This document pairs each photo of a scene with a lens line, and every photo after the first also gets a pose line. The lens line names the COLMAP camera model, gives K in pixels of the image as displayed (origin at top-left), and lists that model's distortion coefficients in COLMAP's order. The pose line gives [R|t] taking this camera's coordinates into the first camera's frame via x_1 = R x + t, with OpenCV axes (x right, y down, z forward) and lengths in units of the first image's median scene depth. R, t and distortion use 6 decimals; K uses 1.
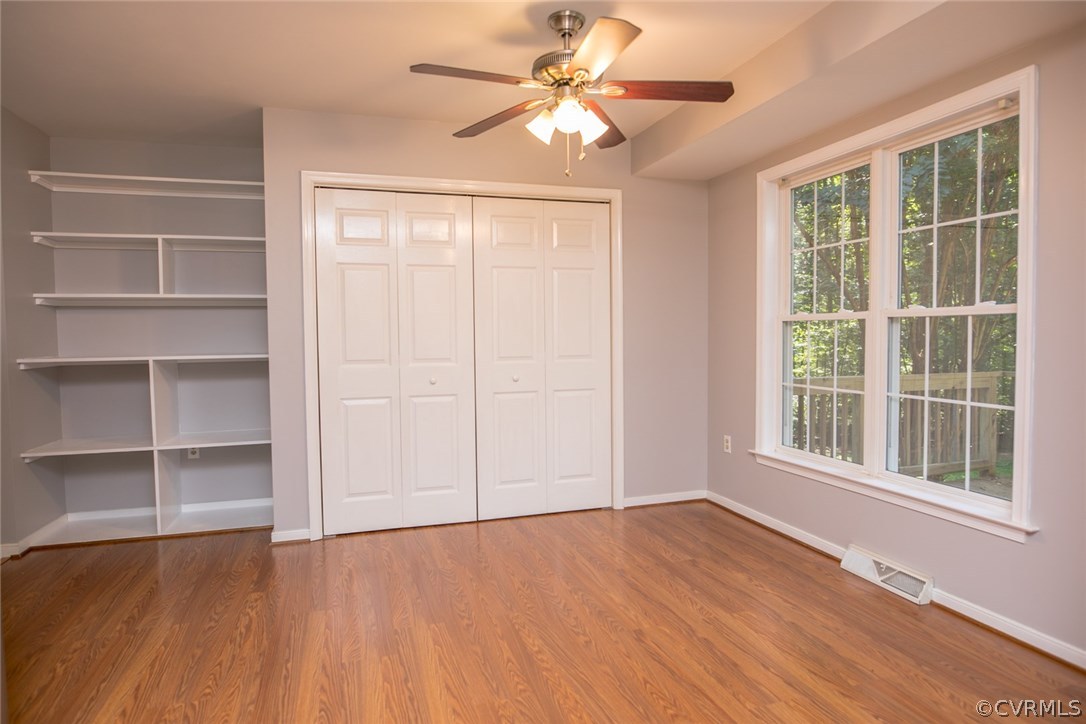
lens RADIAL K [[627.9, 0, 545.1], [0, 627.9, 361.1], [0, 0, 1]] dist [-0.021303, 0.001543]
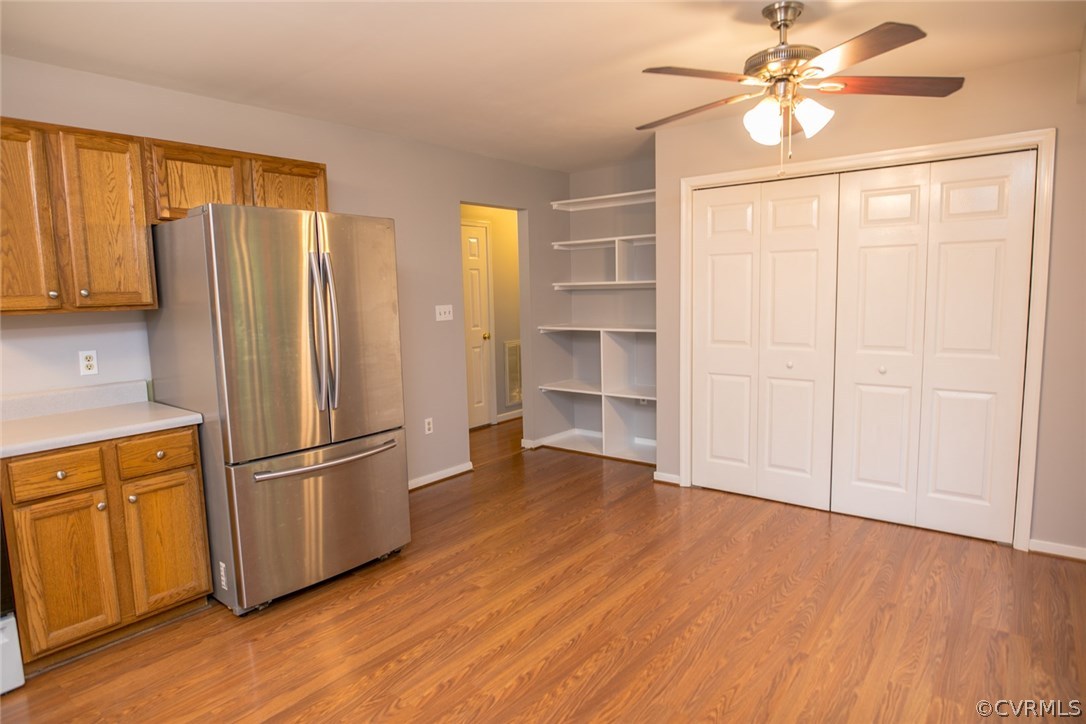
lens RADIAL K [[627.9, 0, 544.3], [0, 627.9, 360.1], [0, 0, 1]] dist [-0.021303, 0.001543]
pose [[0.559765, 0.092194, -0.823506, 0.506833], [-0.019080, 0.994962, 0.098420, -0.079902], [0.828431, -0.039380, 0.558704, 0.115564]]
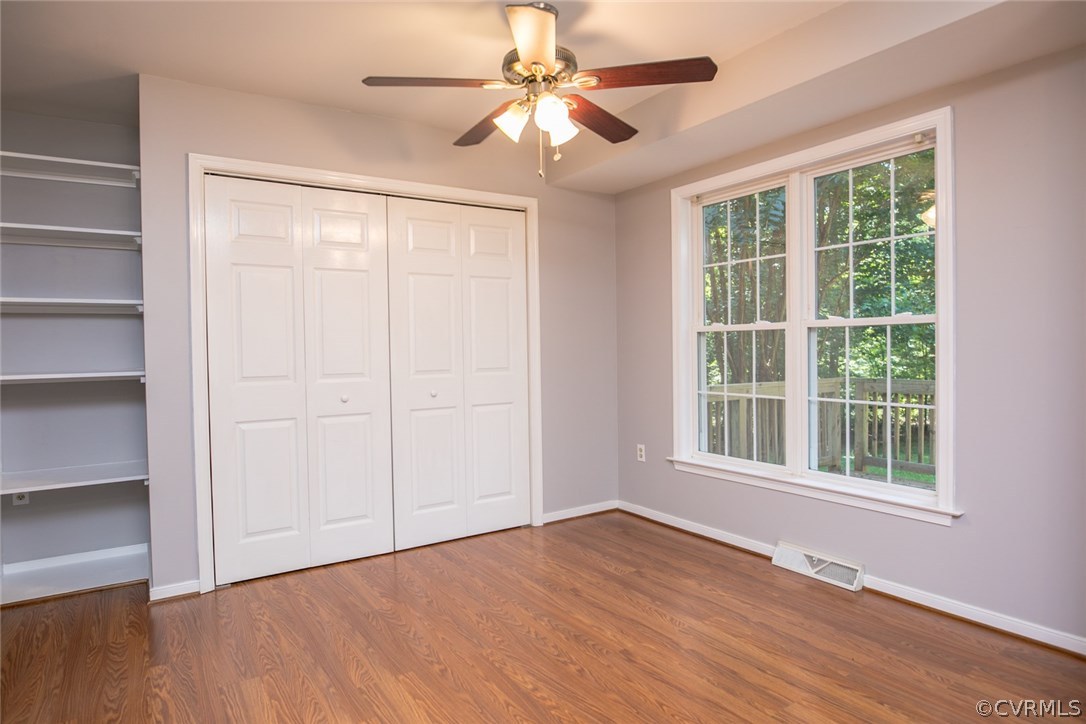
lens RADIAL K [[627.9, 0, 544.9], [0, 627.9, 360.8], [0, 0, 1]] dist [-0.021303, 0.001543]
pose [[0.962304, -0.011455, 0.271736, -0.169426], [0.018212, 0.999584, -0.022358, 0.003529], [-0.271367, 0.026464, 0.962112, 0.073334]]
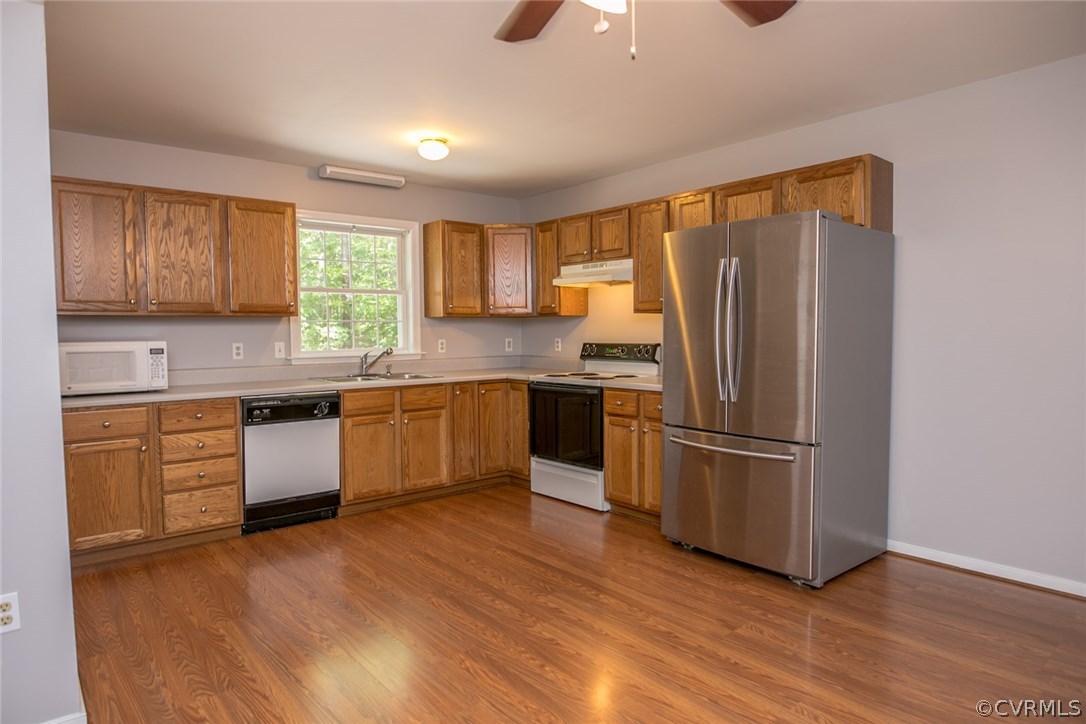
lens RADIAL K [[627.9, 0, 540.2], [0, 627.9, 363.4], [0, 0, 1]] dist [-0.021303, 0.001543]
pose [[-0.922009, 0.039294, -0.385168, 0.248707], [0.001532, 0.995199, 0.097860, -0.070788], [0.387164, 0.089638, -0.917643, 1.132330]]
